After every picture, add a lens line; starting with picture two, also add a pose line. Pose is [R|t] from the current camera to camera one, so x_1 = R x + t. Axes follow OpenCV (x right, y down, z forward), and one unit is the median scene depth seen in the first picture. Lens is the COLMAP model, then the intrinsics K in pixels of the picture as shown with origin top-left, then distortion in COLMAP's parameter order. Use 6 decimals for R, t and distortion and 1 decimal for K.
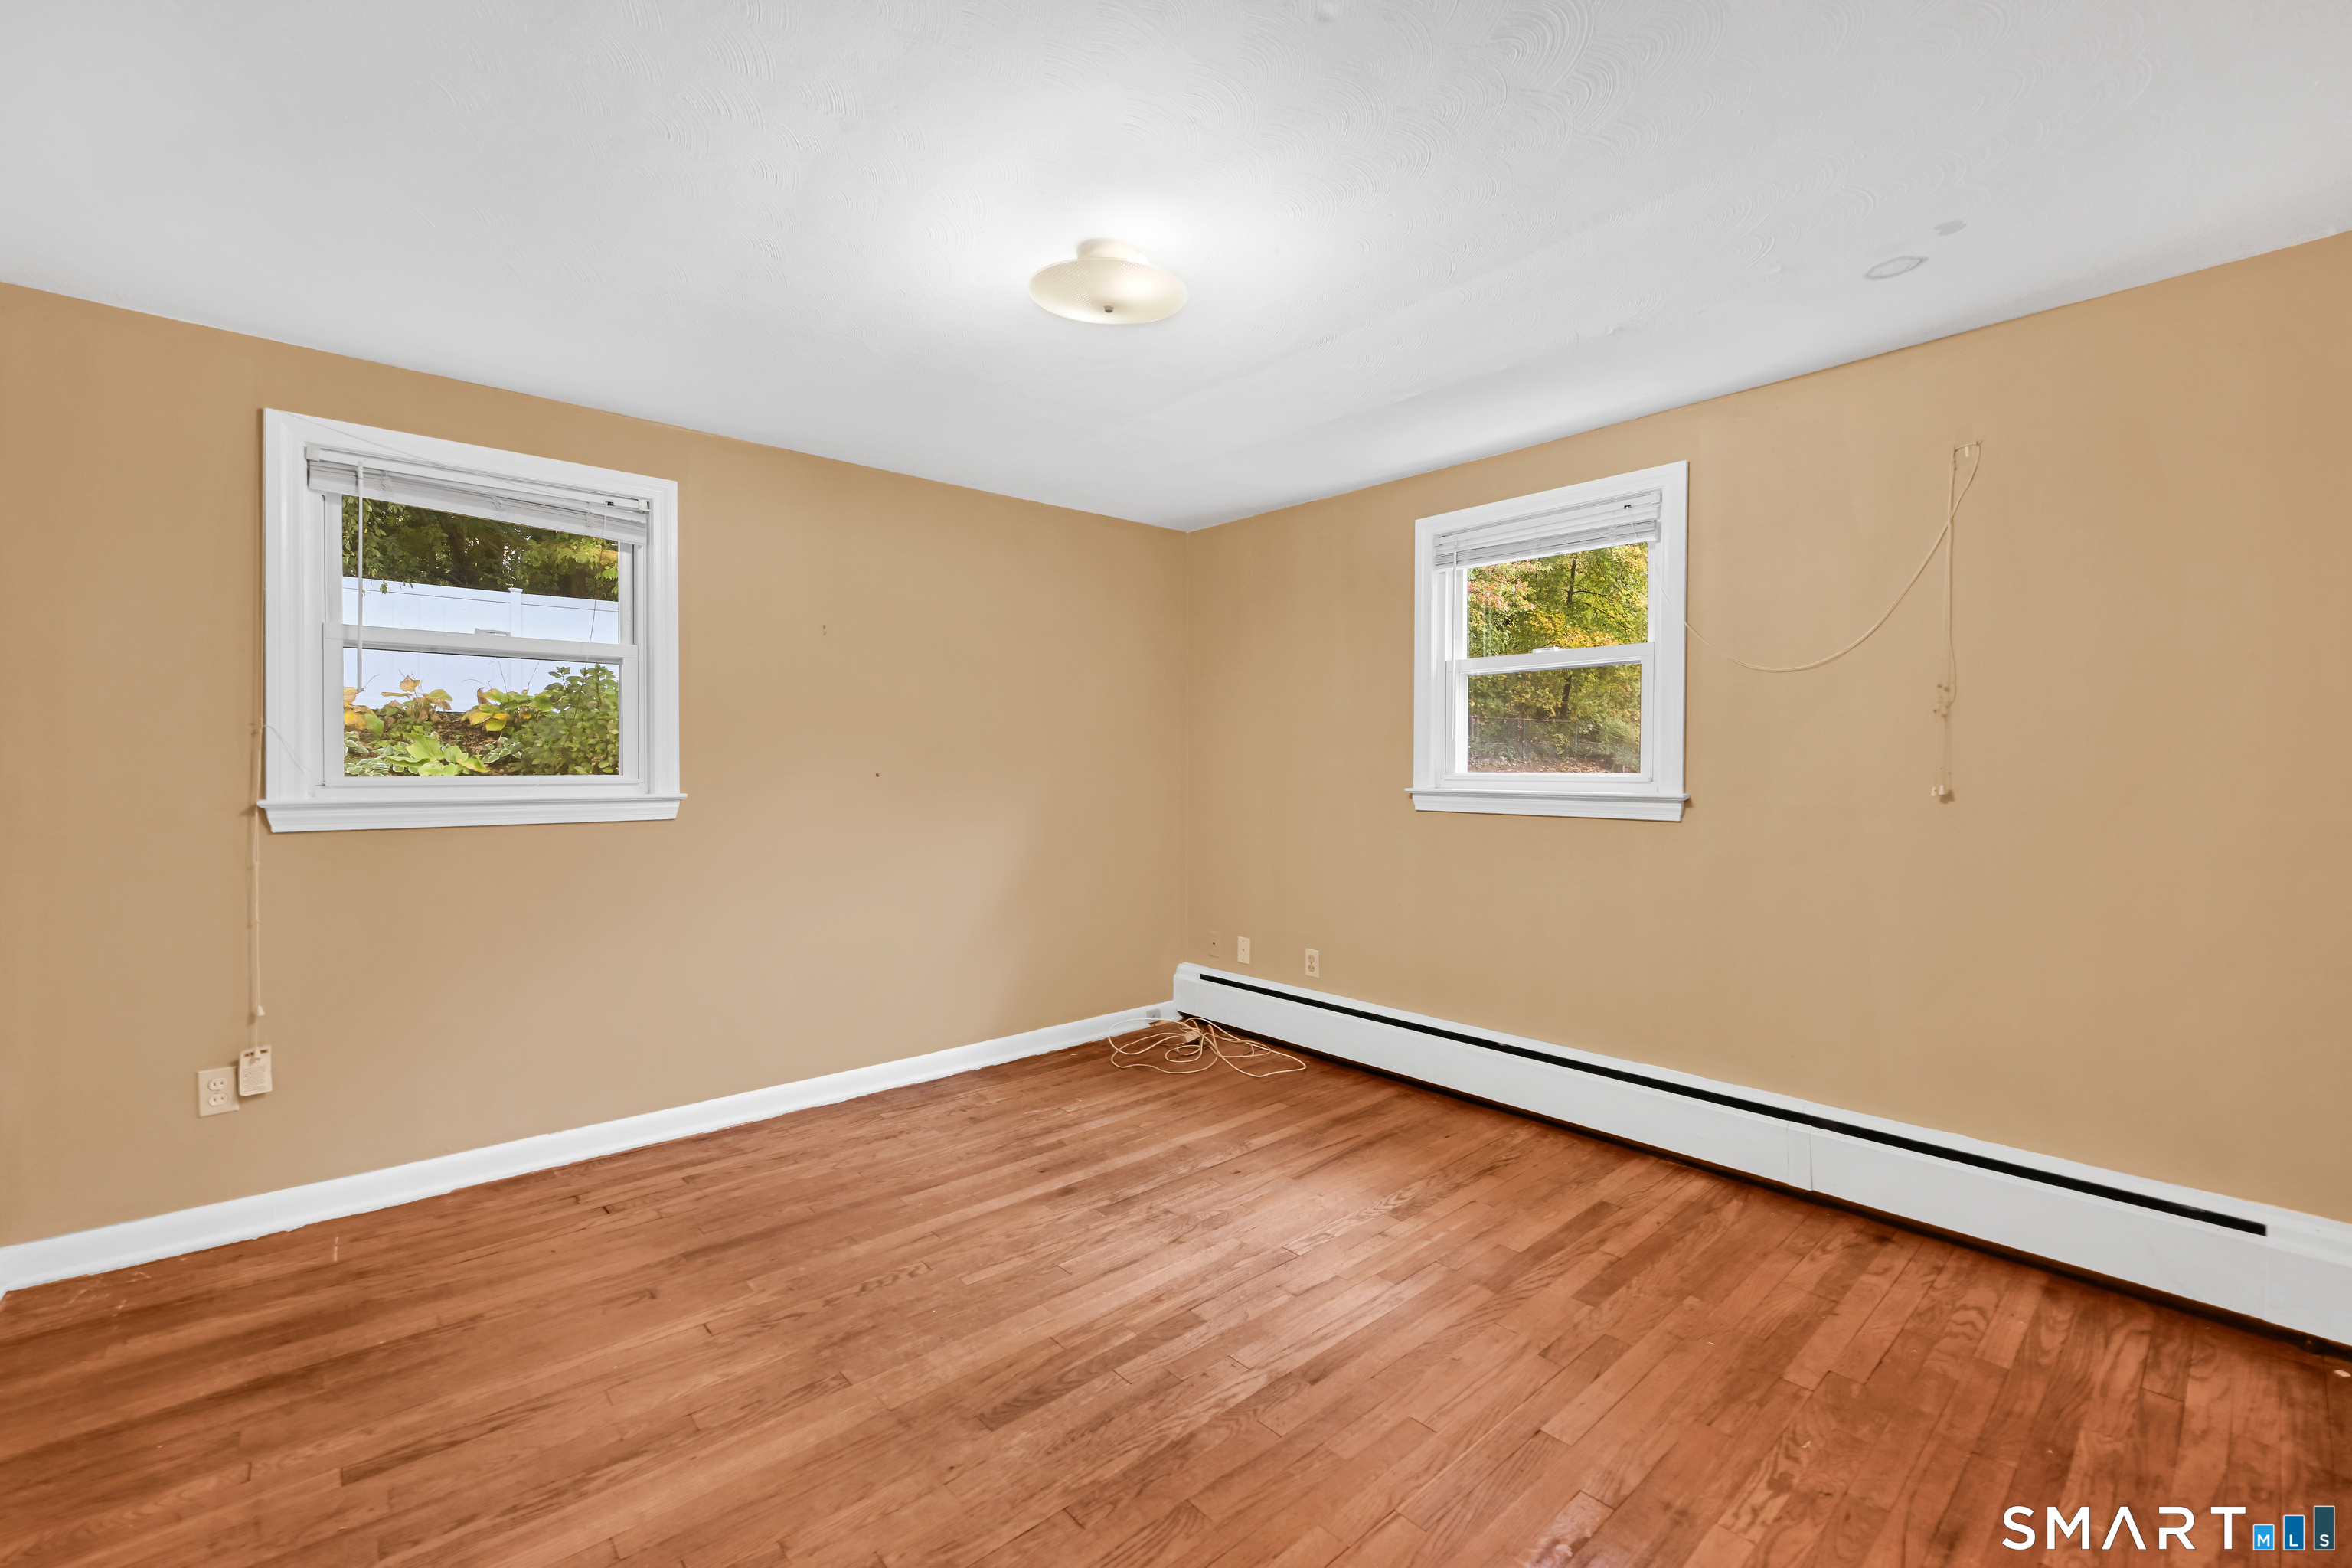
lens RADIAL K [[935.6, 0, 1176.0], [0, 935.6, 793.1], [0, 0, 1]] dist [-0.000211, 0.000065]
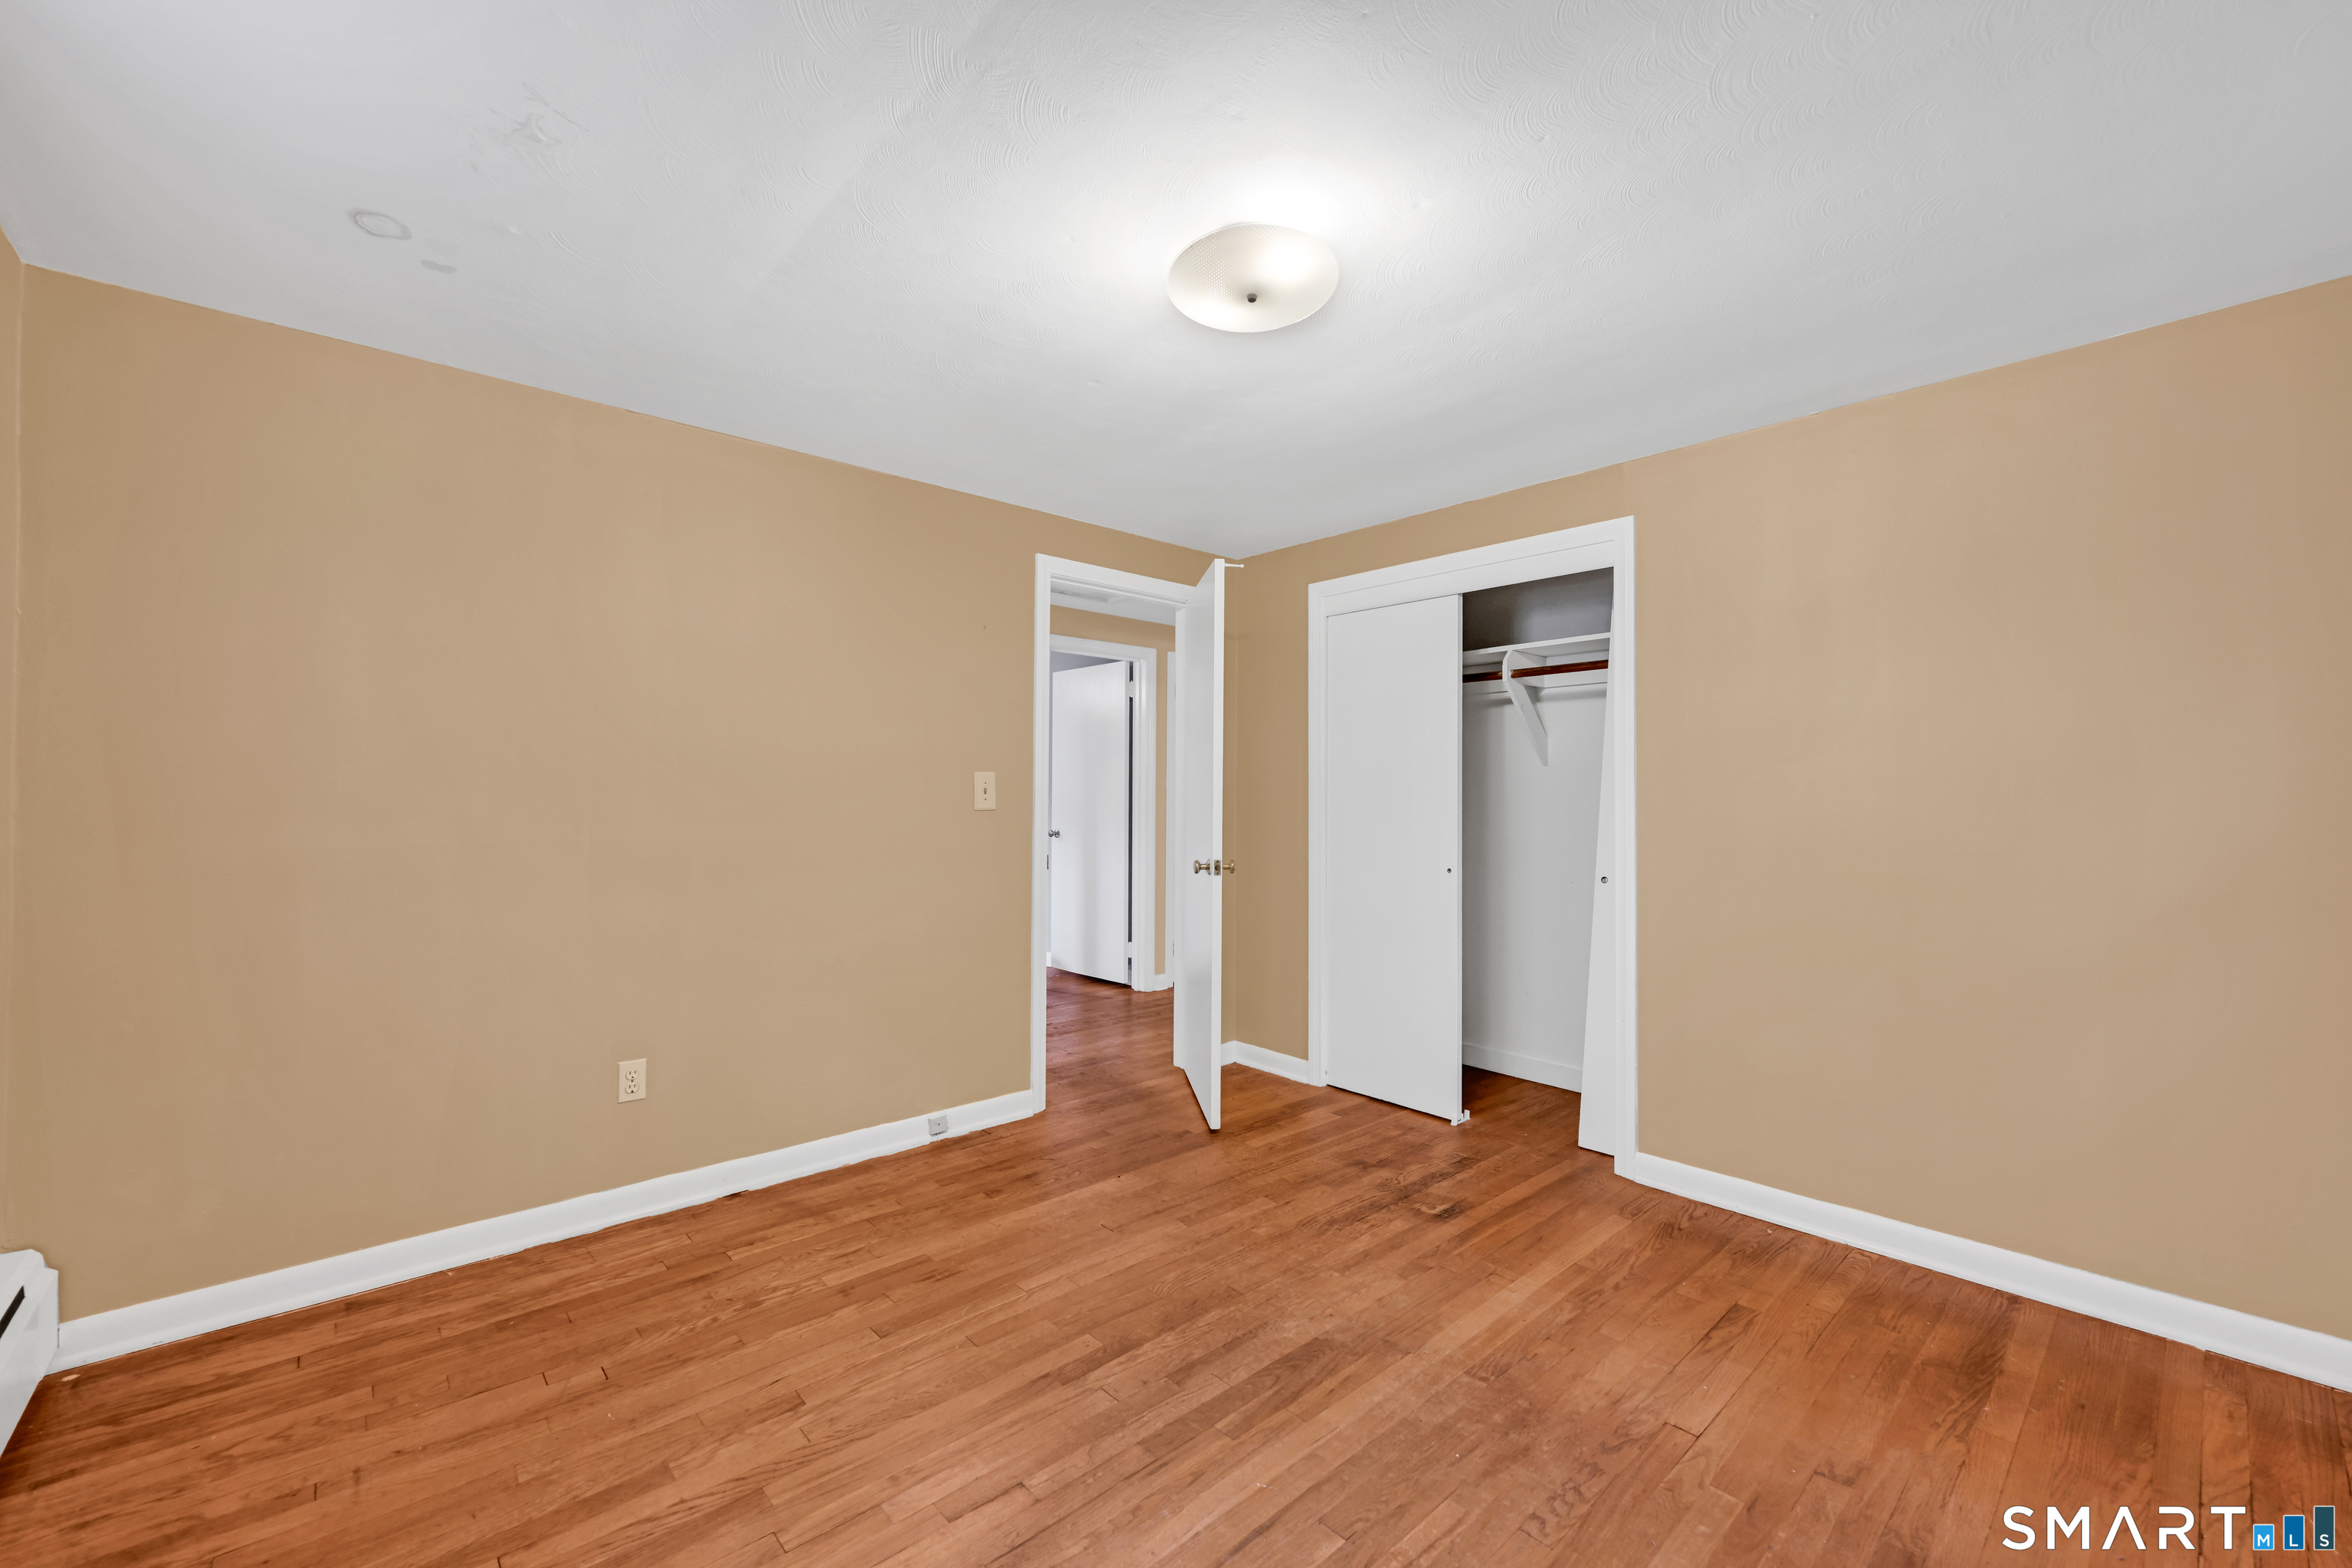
lens RADIAL K [[935.6, 0, 1176.0], [0, 935.6, 793.1], [0, 0, 1]] dist [-0.000211, 0.000065]
pose [[-0.999840, -0.007736, -0.016116, 0.016930], [-0.008005, 0.999828, 0.016705, -0.067682], [0.015984, 0.016832, -0.999731, 2.031988]]
